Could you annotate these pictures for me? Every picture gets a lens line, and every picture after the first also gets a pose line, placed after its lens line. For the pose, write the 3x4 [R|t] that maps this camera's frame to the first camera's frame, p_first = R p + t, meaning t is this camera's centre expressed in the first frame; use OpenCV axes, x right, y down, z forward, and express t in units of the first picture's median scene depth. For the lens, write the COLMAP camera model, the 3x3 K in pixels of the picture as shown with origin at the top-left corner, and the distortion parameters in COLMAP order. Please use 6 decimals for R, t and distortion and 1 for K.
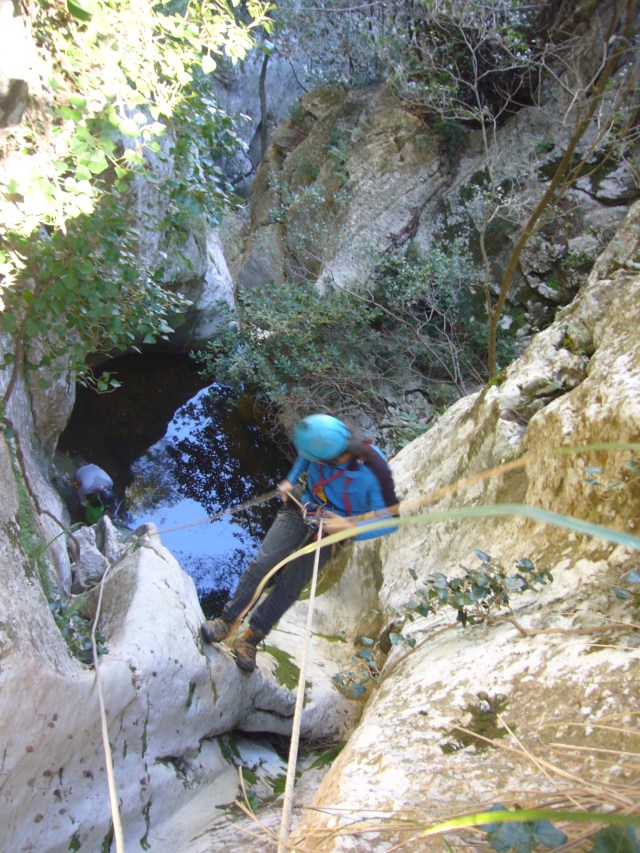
lens RADIAL K [[660.2, 0, 320.0], [0, 660.2, 426.5], [0, 0, 1]] dist [-0.135752, 0.108281]
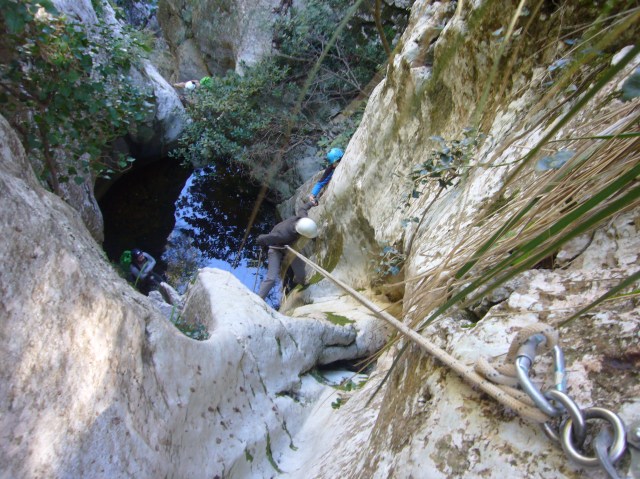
lens RADIAL K [[495.4, 0, 320.0], [0, 495.4, 239.5], [0, 0, 1]] dist [-0.135752, 0.108281]
pose [[0.919209, -0.391986, 0.037436, -0.061635], [0.384710, 0.914270, 0.126921, 0.095748], [-0.083978, -0.102265, 0.991206, -0.006349]]
